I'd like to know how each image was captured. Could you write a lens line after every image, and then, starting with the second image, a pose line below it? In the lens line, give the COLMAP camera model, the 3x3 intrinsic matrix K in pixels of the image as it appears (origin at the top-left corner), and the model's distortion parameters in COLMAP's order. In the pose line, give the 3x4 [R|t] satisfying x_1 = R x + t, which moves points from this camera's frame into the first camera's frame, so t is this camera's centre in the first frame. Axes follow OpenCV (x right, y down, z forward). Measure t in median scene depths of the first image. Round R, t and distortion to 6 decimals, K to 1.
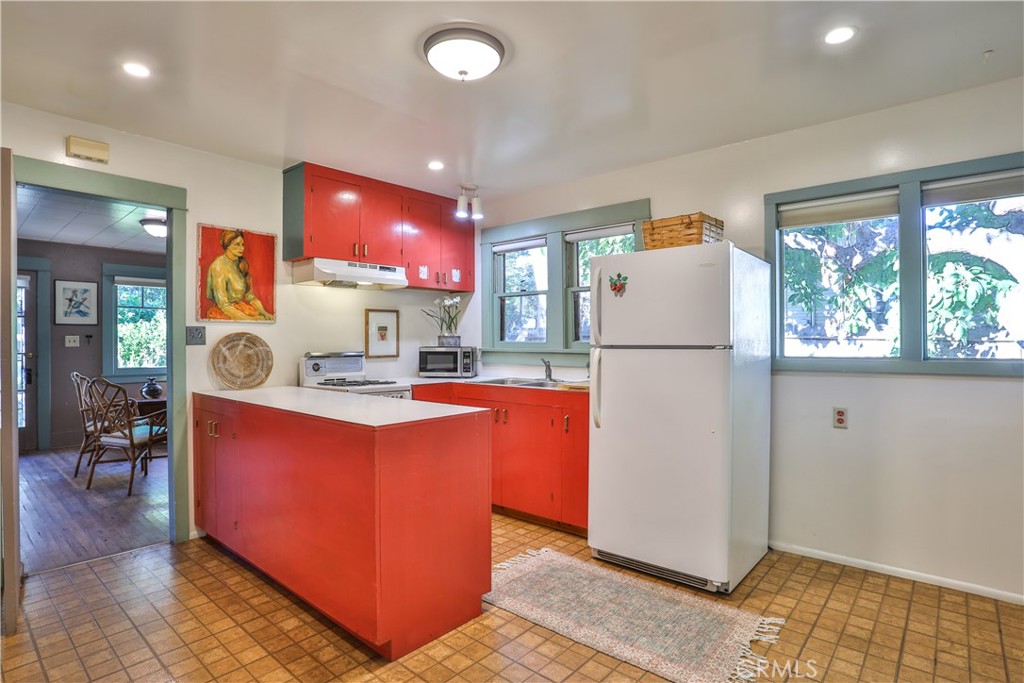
lens RADIAL K [[531.4, 0, 507.6], [0, 531.4, 340.0], [0, 0, 1]] dist [-0.078634, 0.033781]
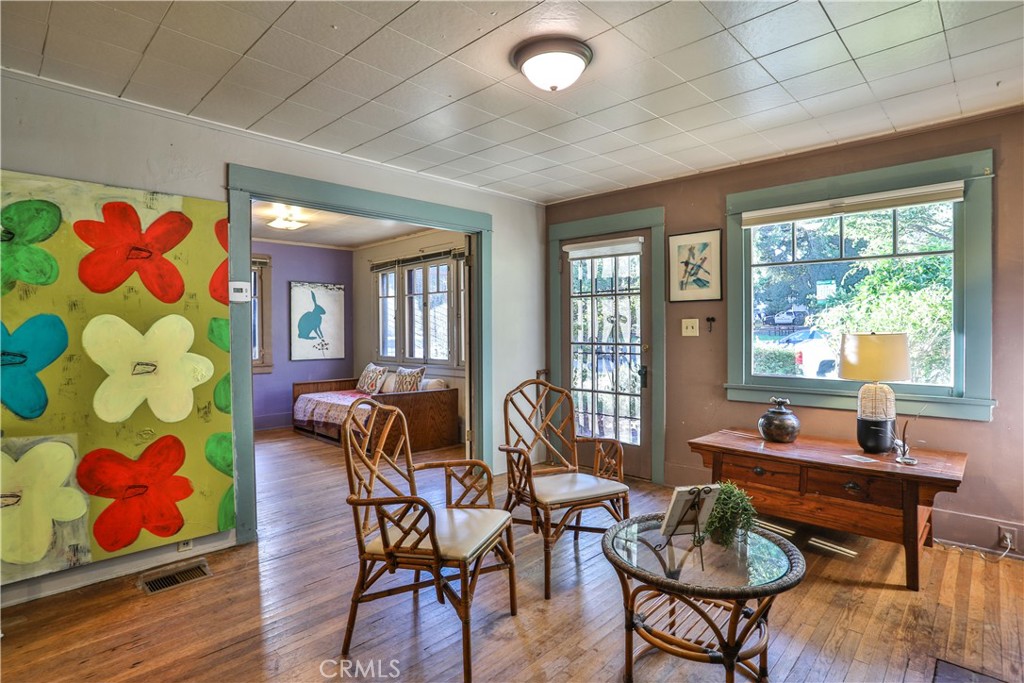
lens RADIAL K [[522.4, 0, 507.2], [0, 522.4, 338.8], [0, 0, 1]] dist [-0.075855, 0.029962]
pose [[-0.048412, 0.016180, -0.998696, -0.280955], [0.009227, 0.999833, 0.015751, 0.006156], [0.998785, -0.008452, -0.048553, 1.167861]]
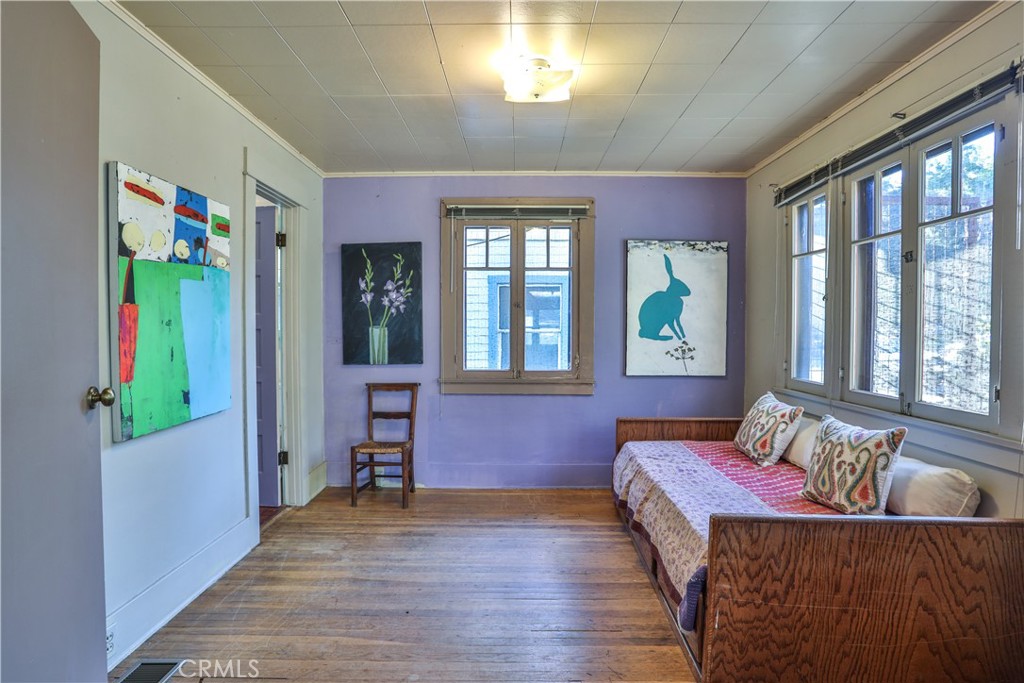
lens RADIAL K [[531.4, 0, 507.6], [0, 531.4, 340.0], [0, 0, 1]] dist [-0.078634, 0.033781]
pose [[-0.755438, 0.011675, -0.655116, -1.070827], [-0.002809, 0.999774, 0.021056, 0.008251], [0.655214, 0.017747, -0.755235, 0.997052]]
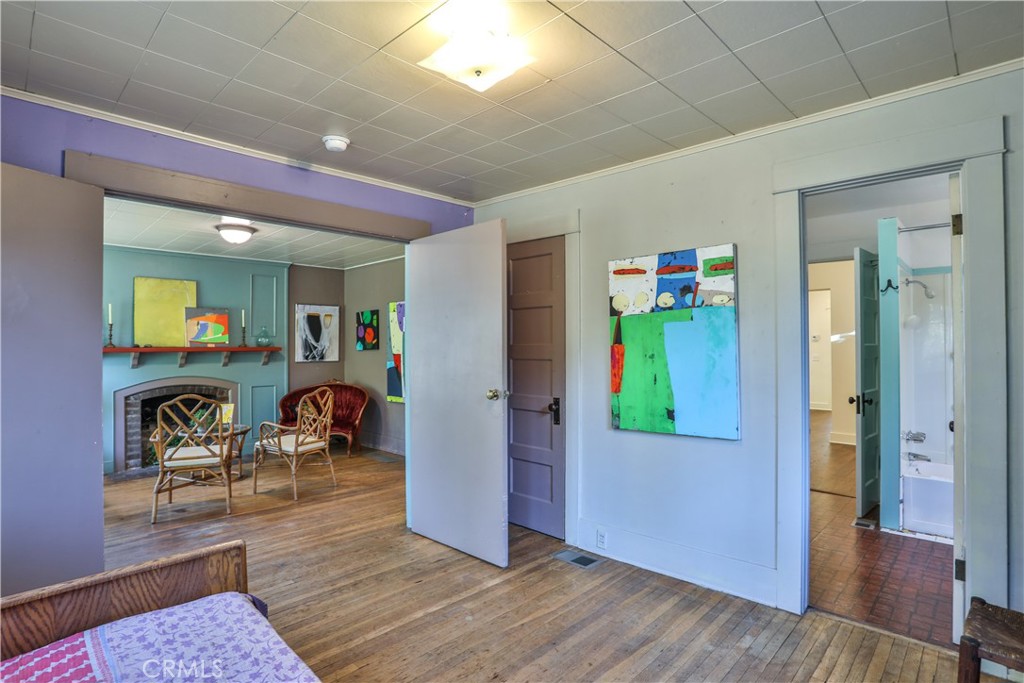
lens RADIAL K [[522.4, 0, 507.2], [0, 522.4, 338.8], [0, 0, 1]] dist [-0.075855, 0.029962]
pose [[0.036700, 0.018906, 0.999147, -1.876212], [0.001906, 0.999818, -0.018989, -0.007938], [-0.999325, 0.002601, 0.036657, 0.559502]]
